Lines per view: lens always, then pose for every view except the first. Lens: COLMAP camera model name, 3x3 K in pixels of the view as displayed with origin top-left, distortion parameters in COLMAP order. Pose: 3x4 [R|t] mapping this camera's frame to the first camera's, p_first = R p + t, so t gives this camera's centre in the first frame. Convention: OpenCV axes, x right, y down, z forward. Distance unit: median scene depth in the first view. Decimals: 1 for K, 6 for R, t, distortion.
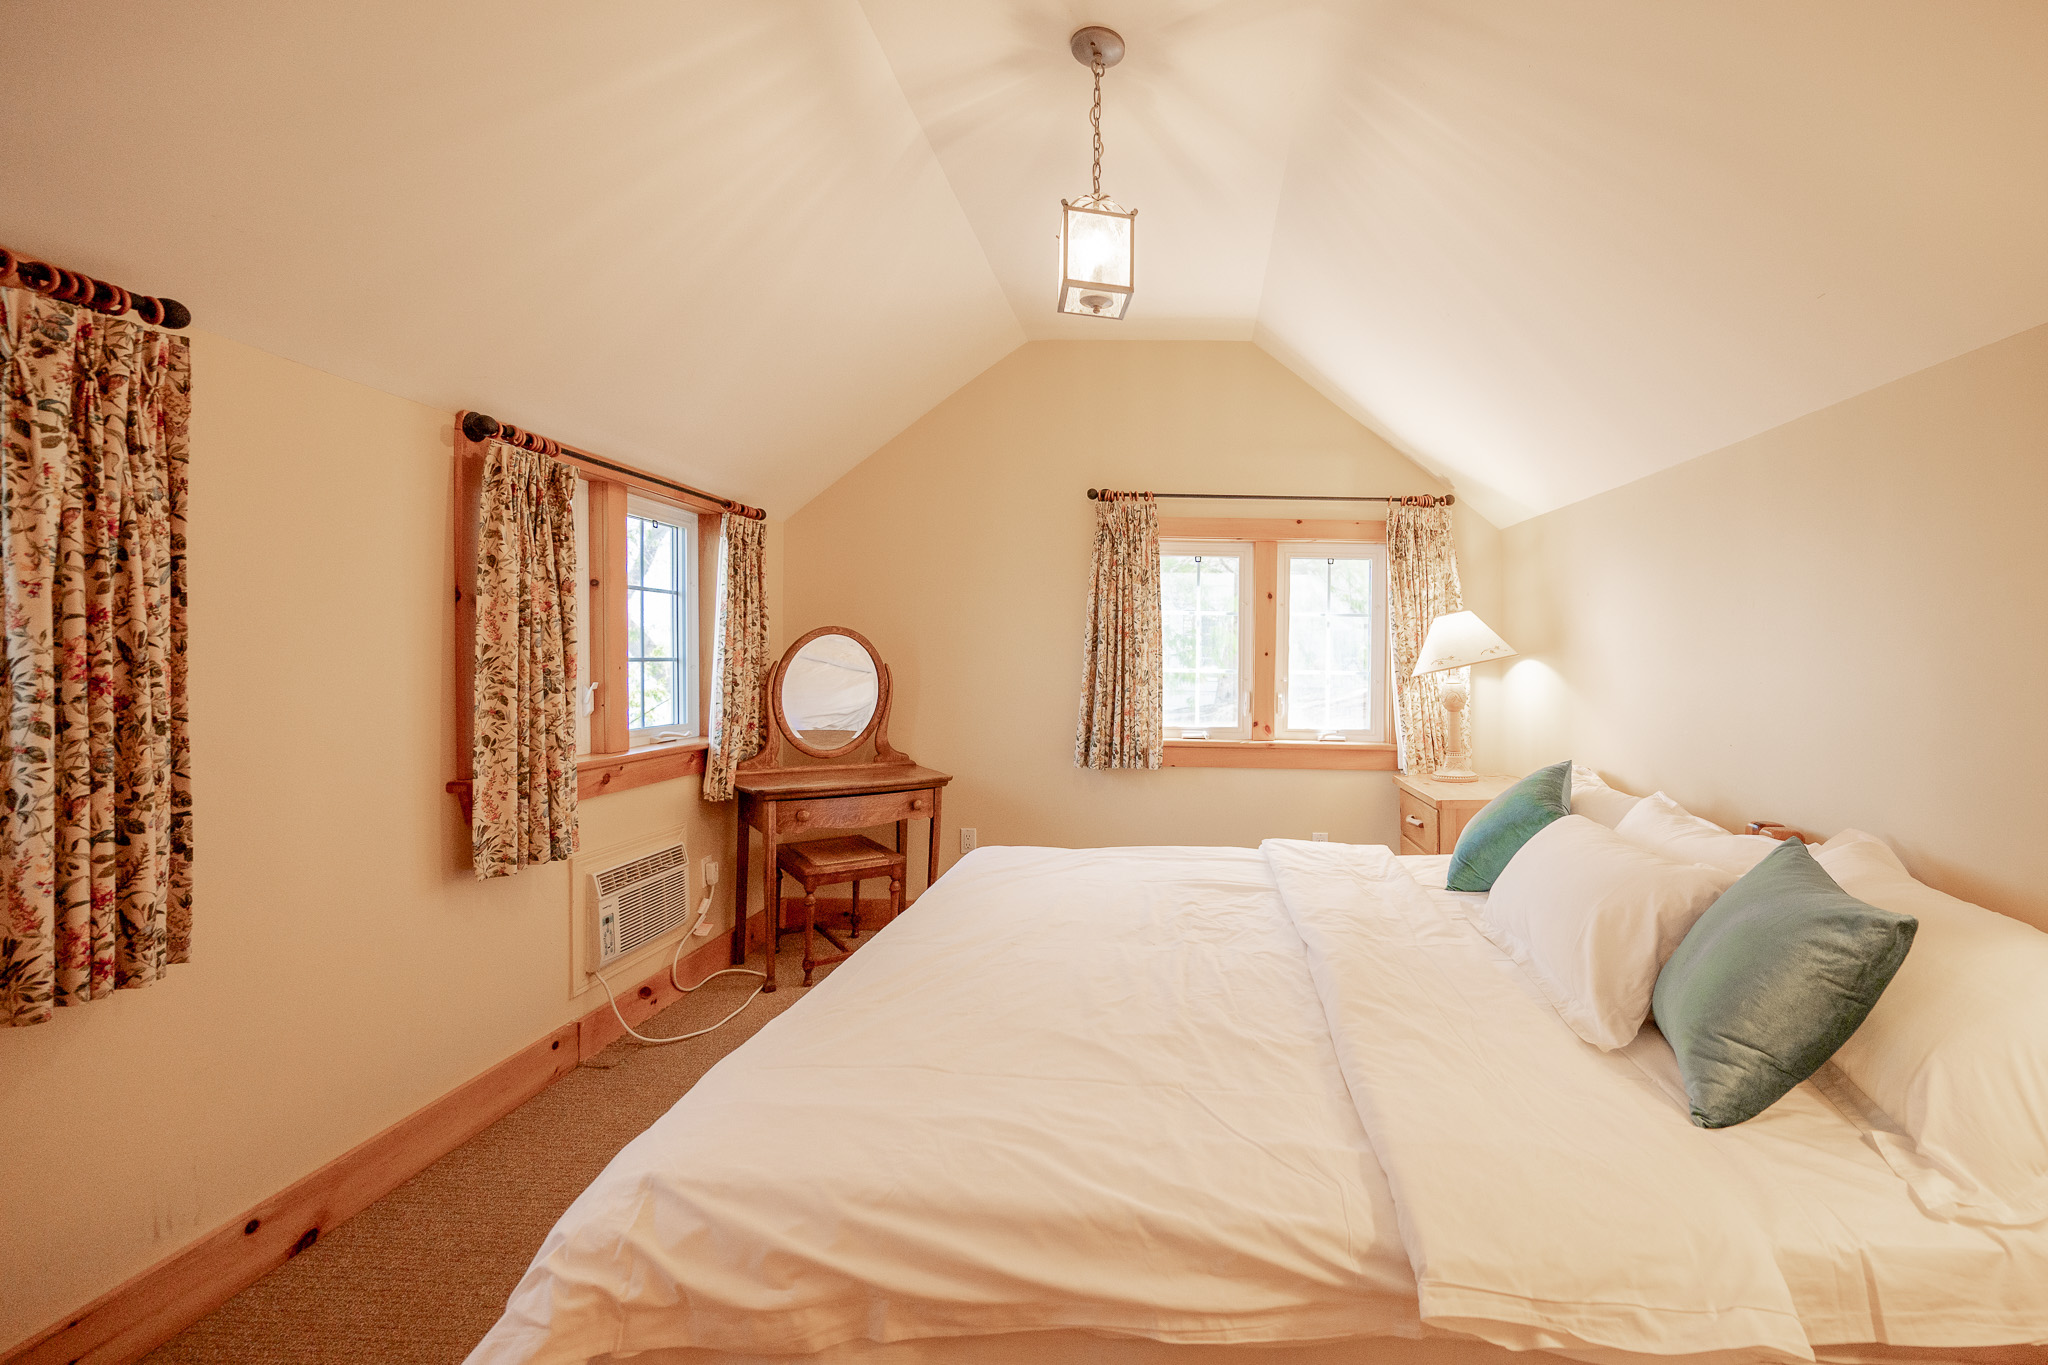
lens RADIAL K [[820.8, 0, 1024.0], [0, 820.8, 682.5], [0, 0, 1]] dist [0.000144, -0.000112]
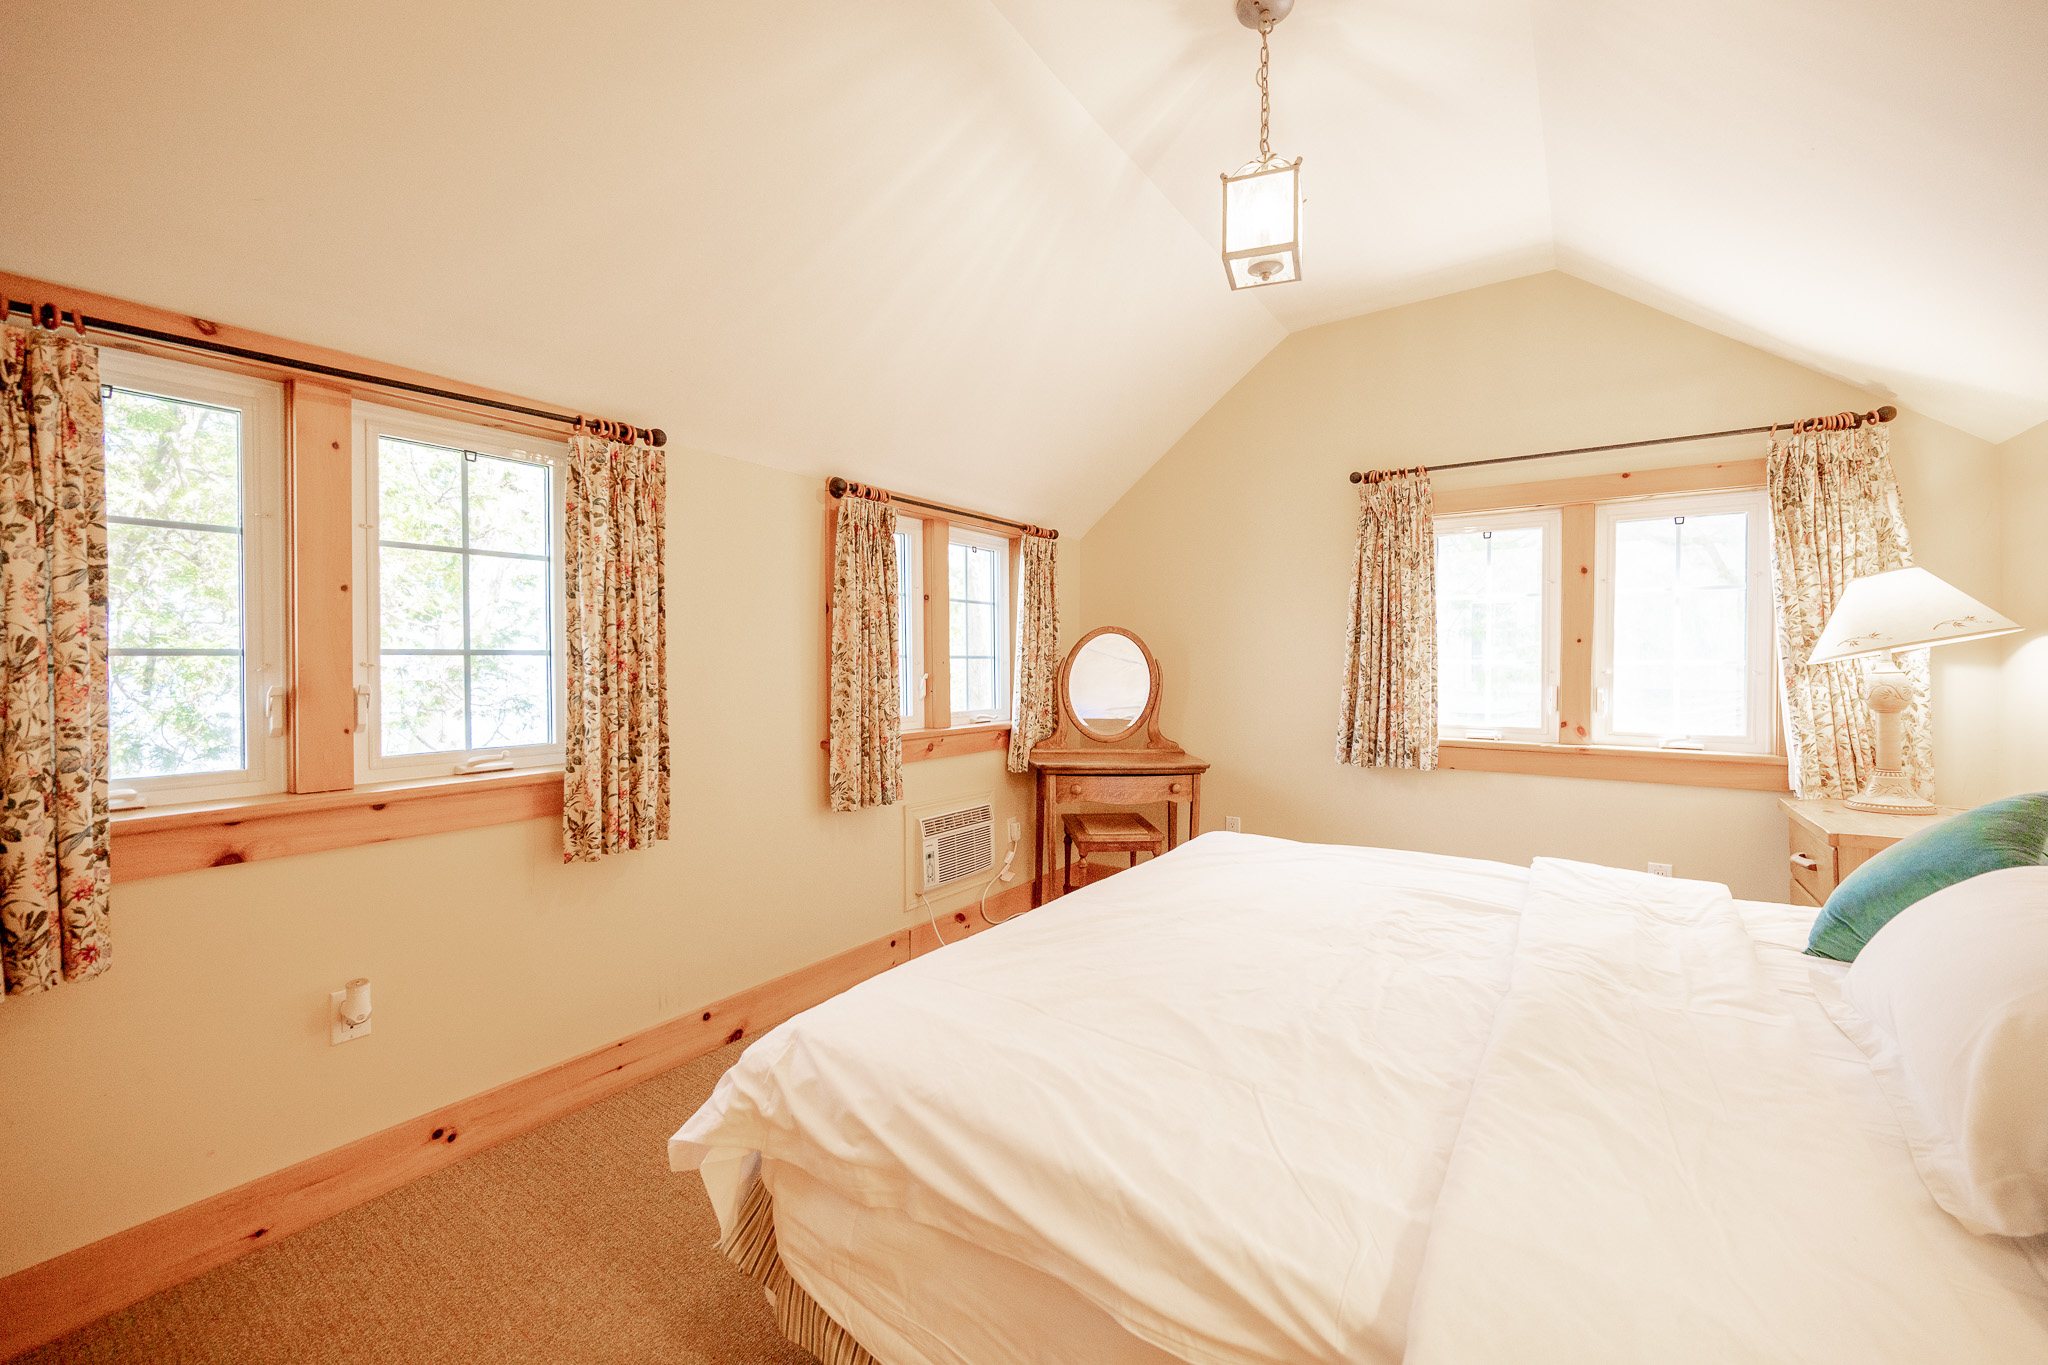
lens RADIAL K [[723.2, 0, 1027.3], [0, 723.2, 694.3], [0, 0, 1]] dist [-0.000631, -0.000132]
pose [[0.860734, 0.013004, -0.508889, 0.240434], [-0.013691, 0.999903, 0.002395, 0.033114], [0.508871, 0.004906, 0.860829, 0.106410]]
